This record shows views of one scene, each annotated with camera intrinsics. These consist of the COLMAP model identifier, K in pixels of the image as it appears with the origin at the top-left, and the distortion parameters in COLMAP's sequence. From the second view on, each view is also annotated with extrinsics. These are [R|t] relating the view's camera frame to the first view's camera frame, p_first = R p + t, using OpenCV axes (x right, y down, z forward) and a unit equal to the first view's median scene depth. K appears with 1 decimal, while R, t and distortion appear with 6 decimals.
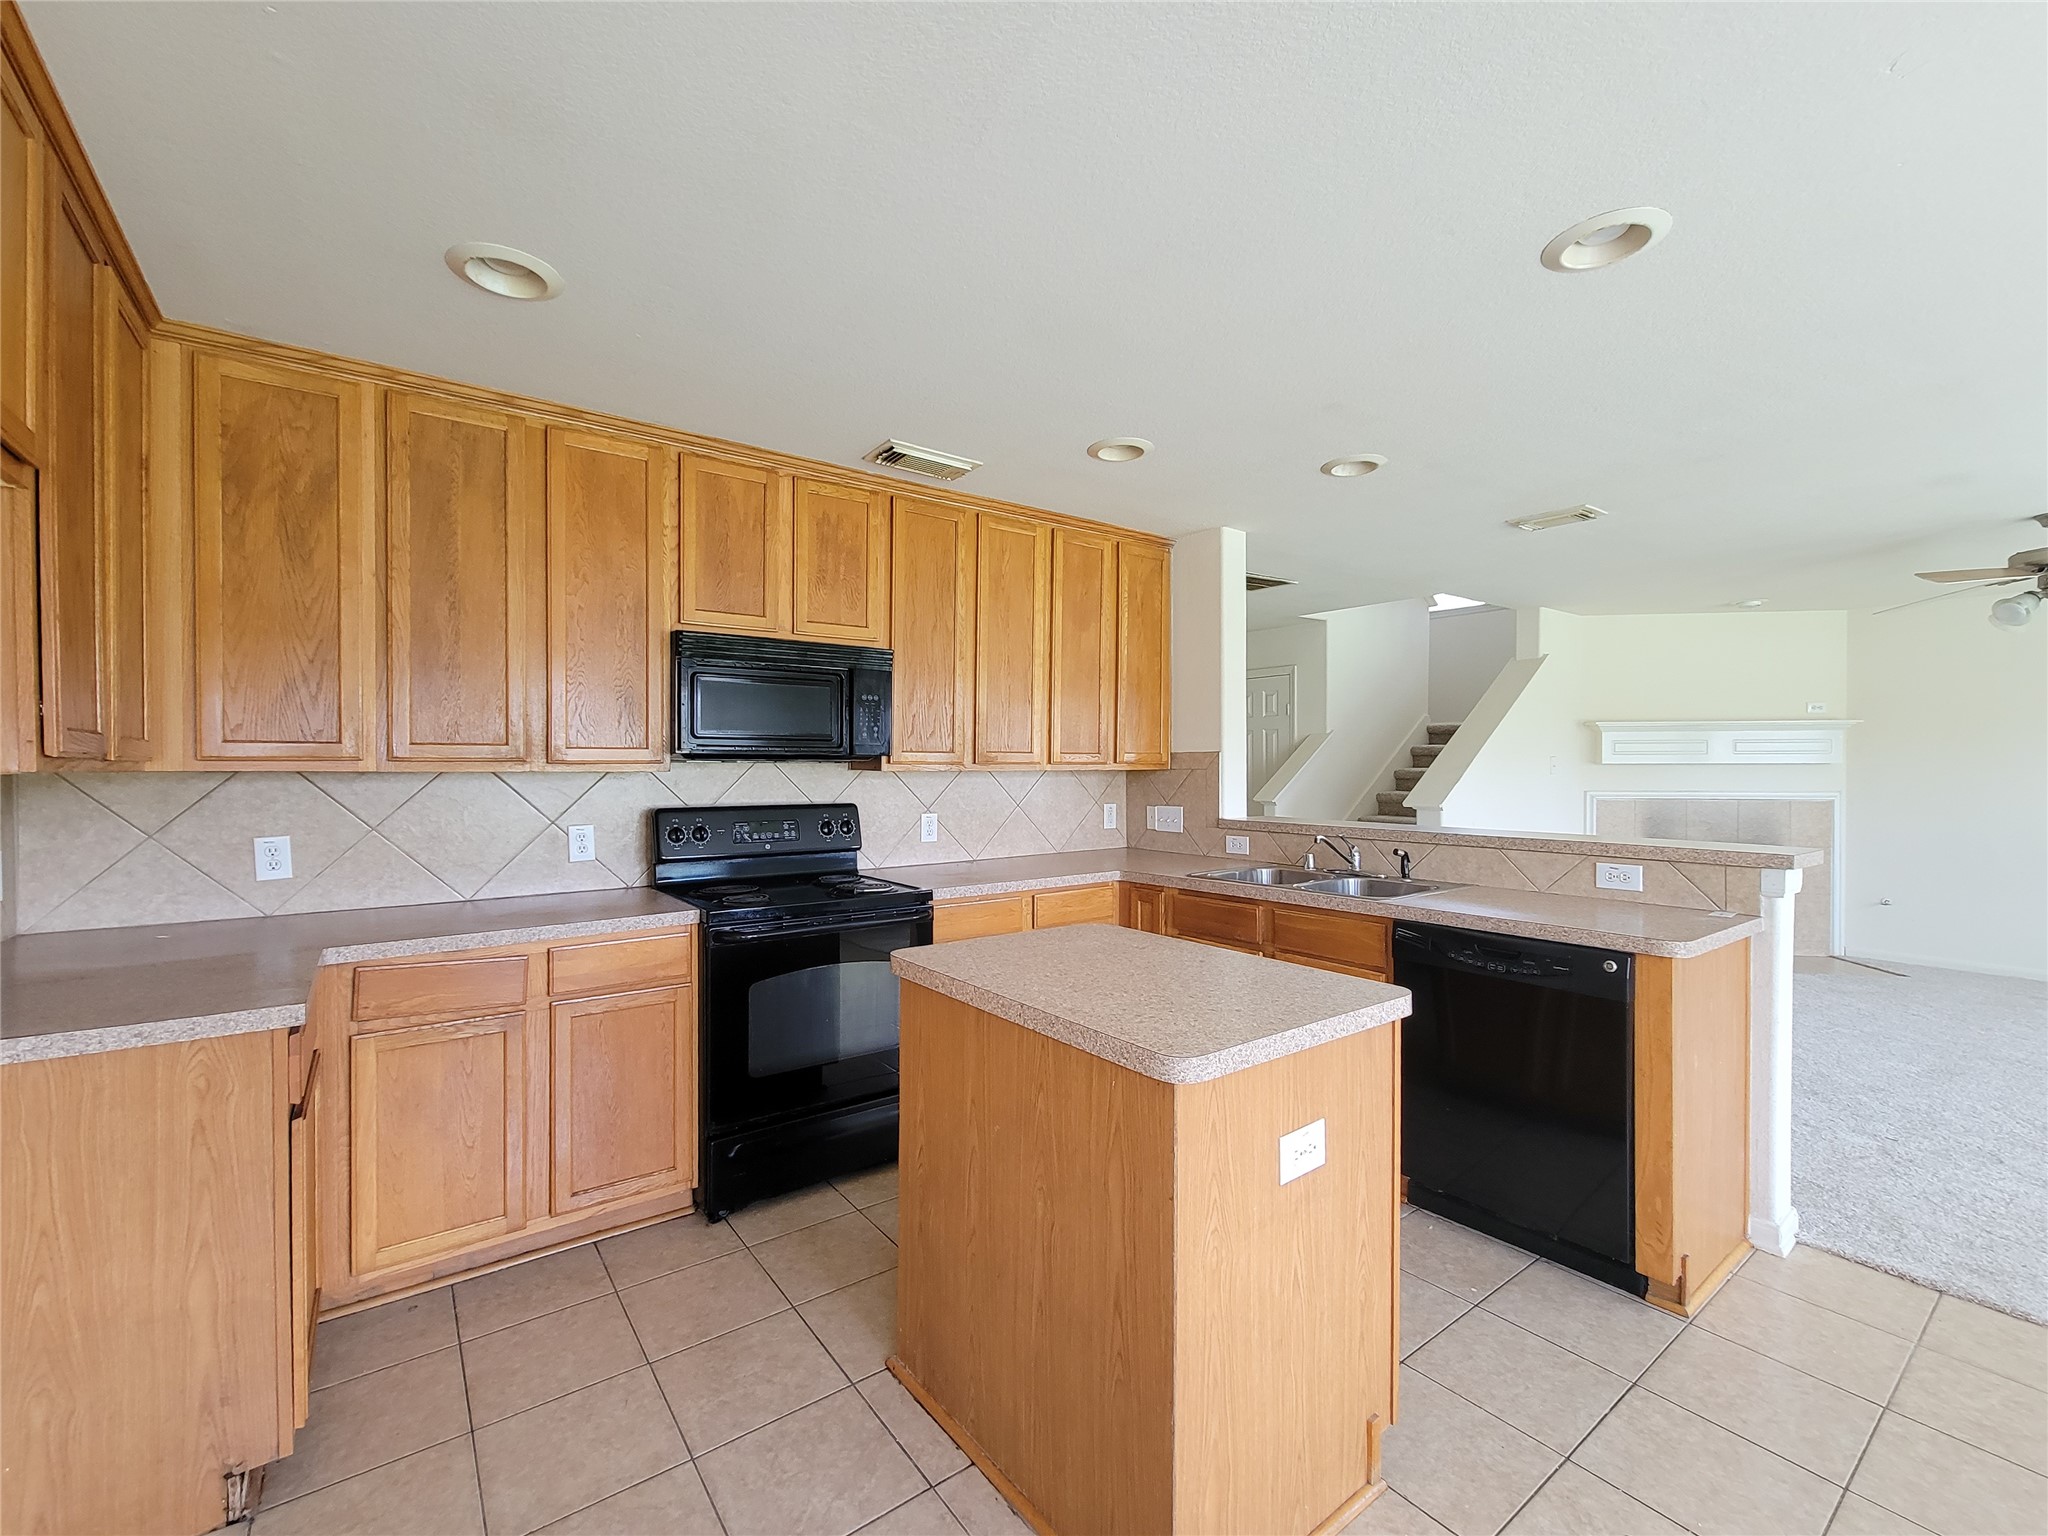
lens RADIAL K [[850.3, 0, 1032.2], [0, 850.3, 767.7], [0, 0, 1]] dist [0.004984, -0.002895]
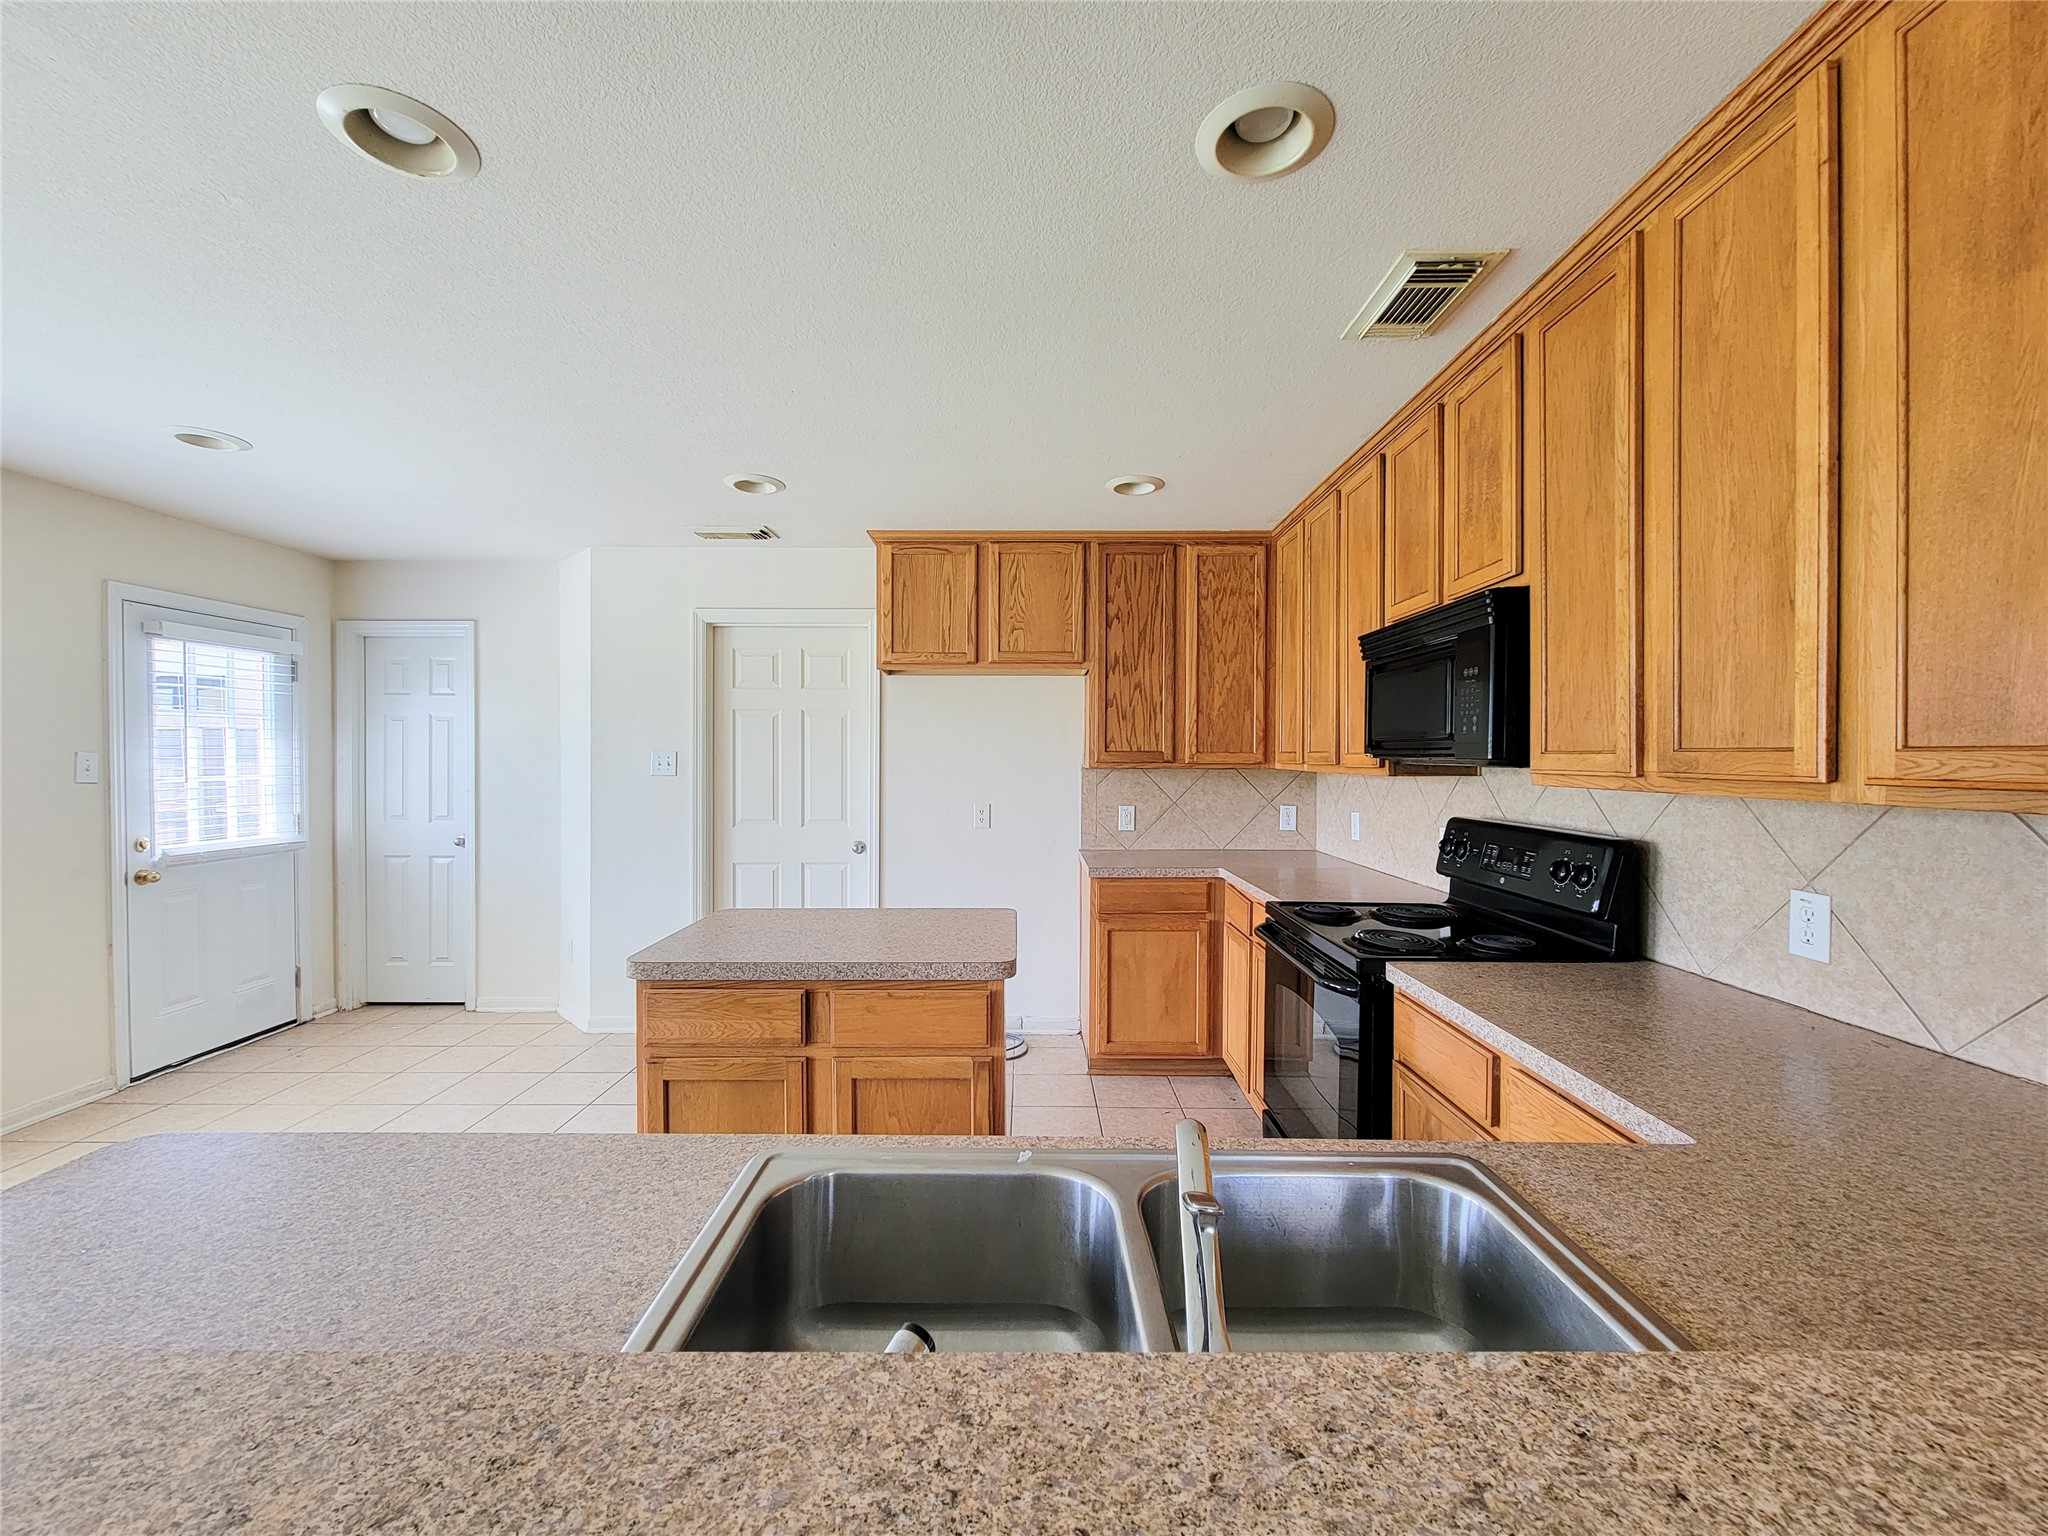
lens RADIAL K [[850.3, 0, 1028.6], [0, 850.3, 769.5], [0, 0, 1]] dist [0.004984, -0.002895]
pose [[-0.578928, 0.007993, -0.815340, 0.629934], [-0.012253, 0.999754, 0.018501, -0.016586], [0.815287, 0.020702, -0.578687, 1.263272]]
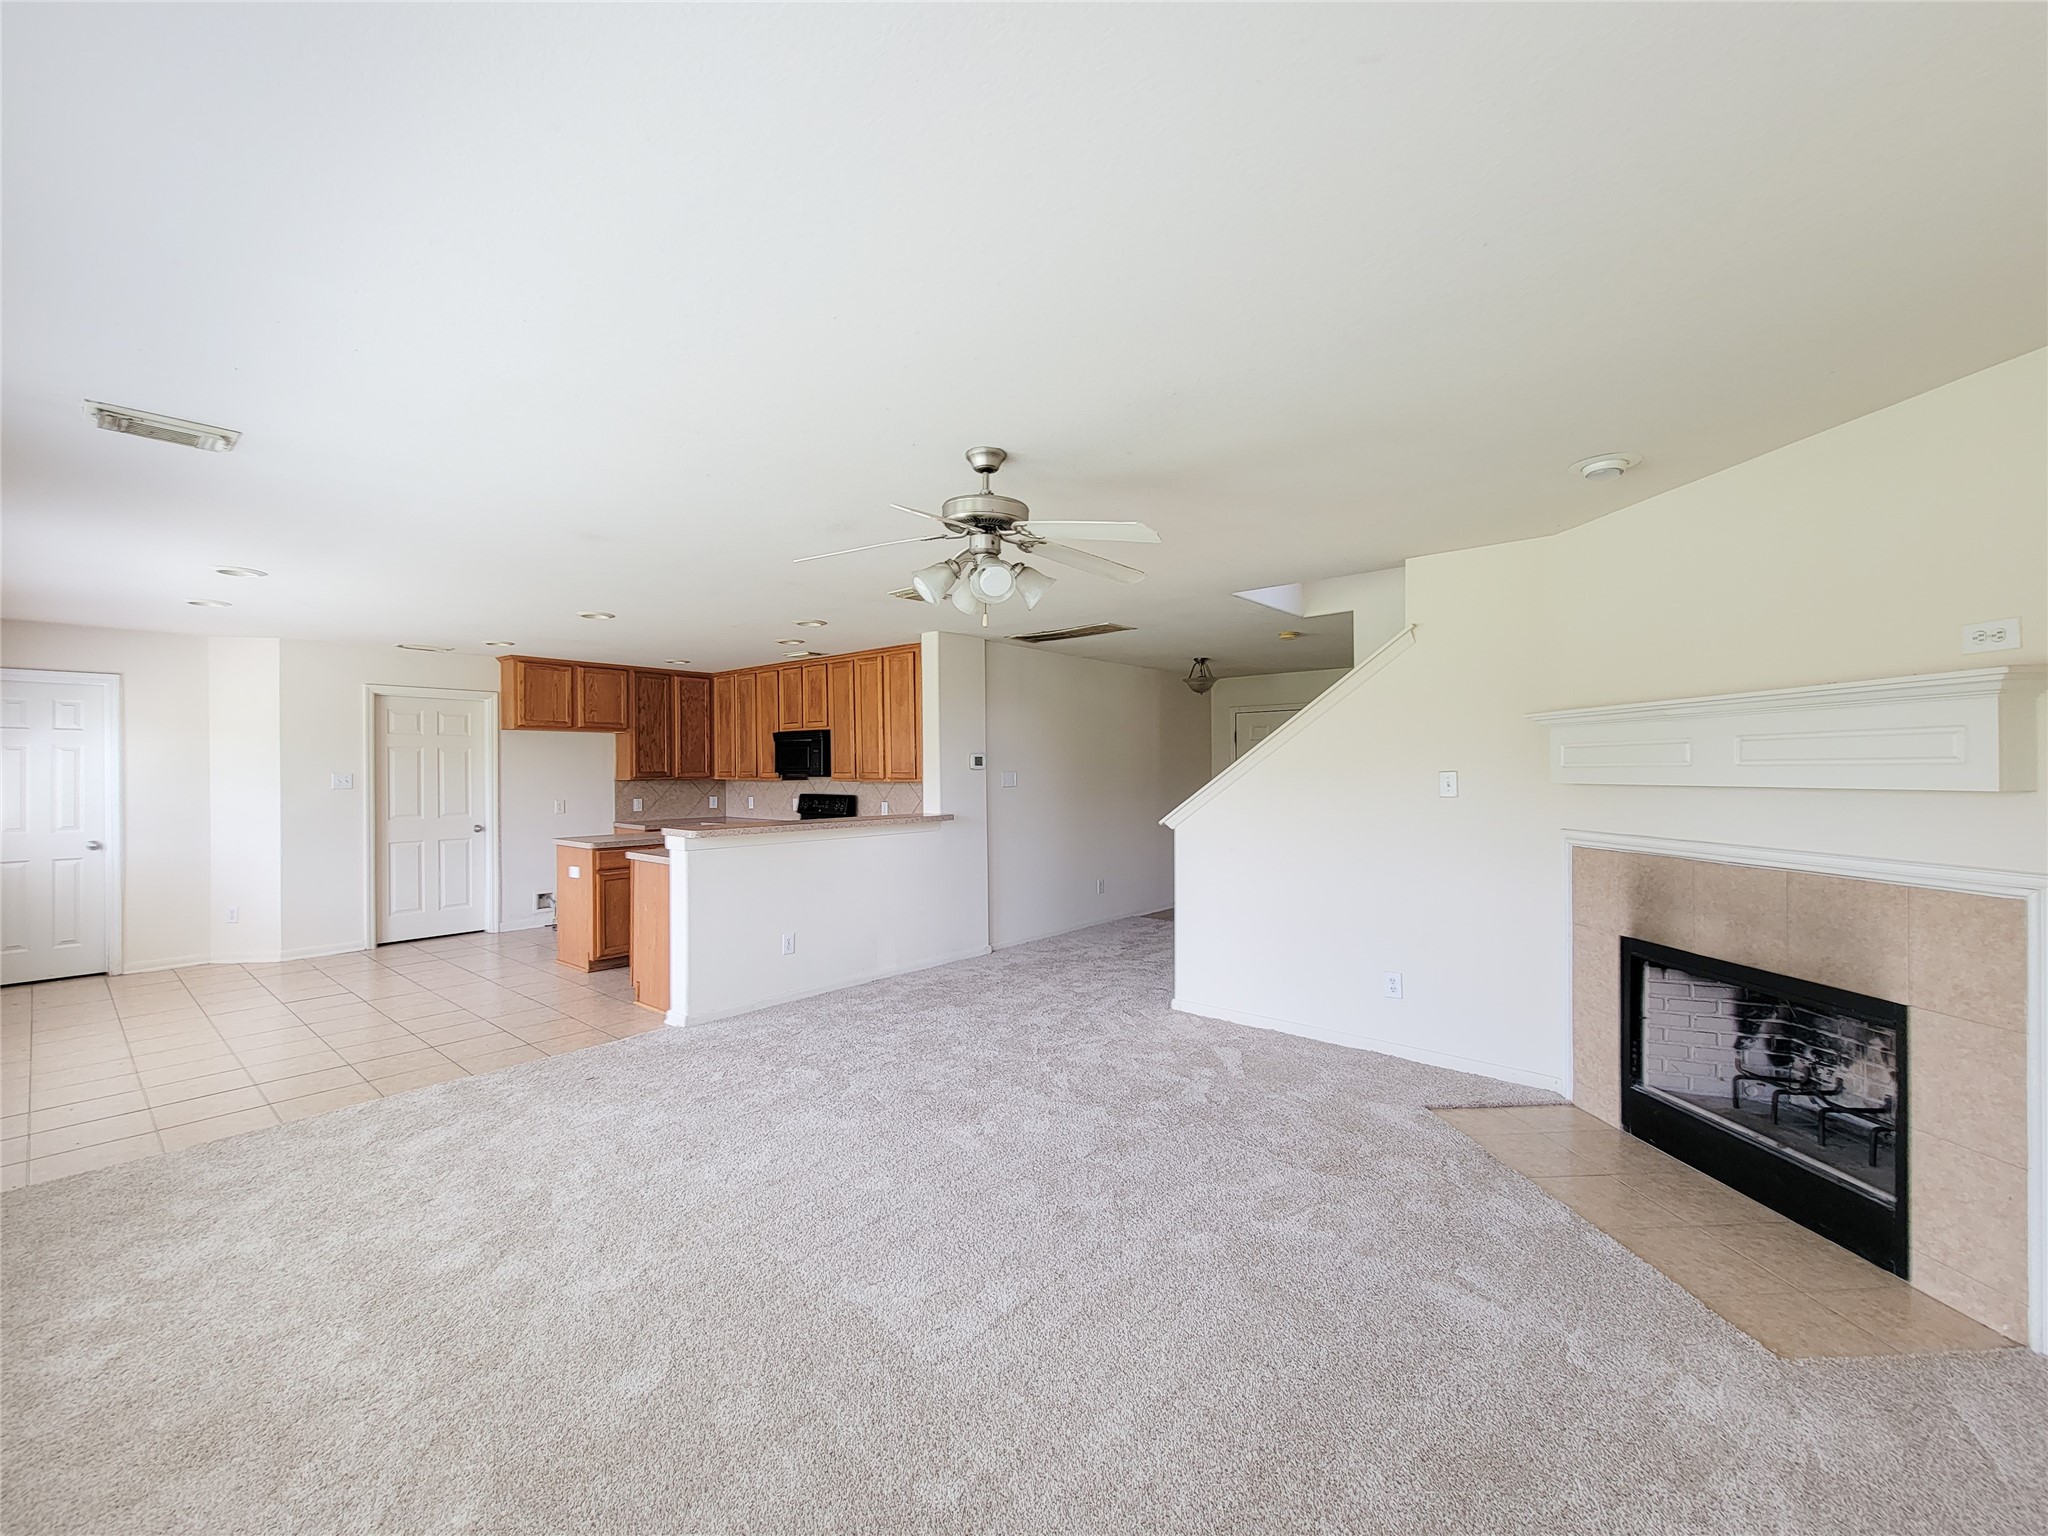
lens RADIAL K [[850.3, 0, 1023.7], [0, 850.3, 773.6], [0, 0, 1]] dist [0.004984, -0.002895]
pose [[0.225437, 0.000232, -0.974258, 2.656786], [-0.005540, 0.999984, -0.001044, -0.020809], [0.974242, 0.005633, 0.225435, 1.178173]]
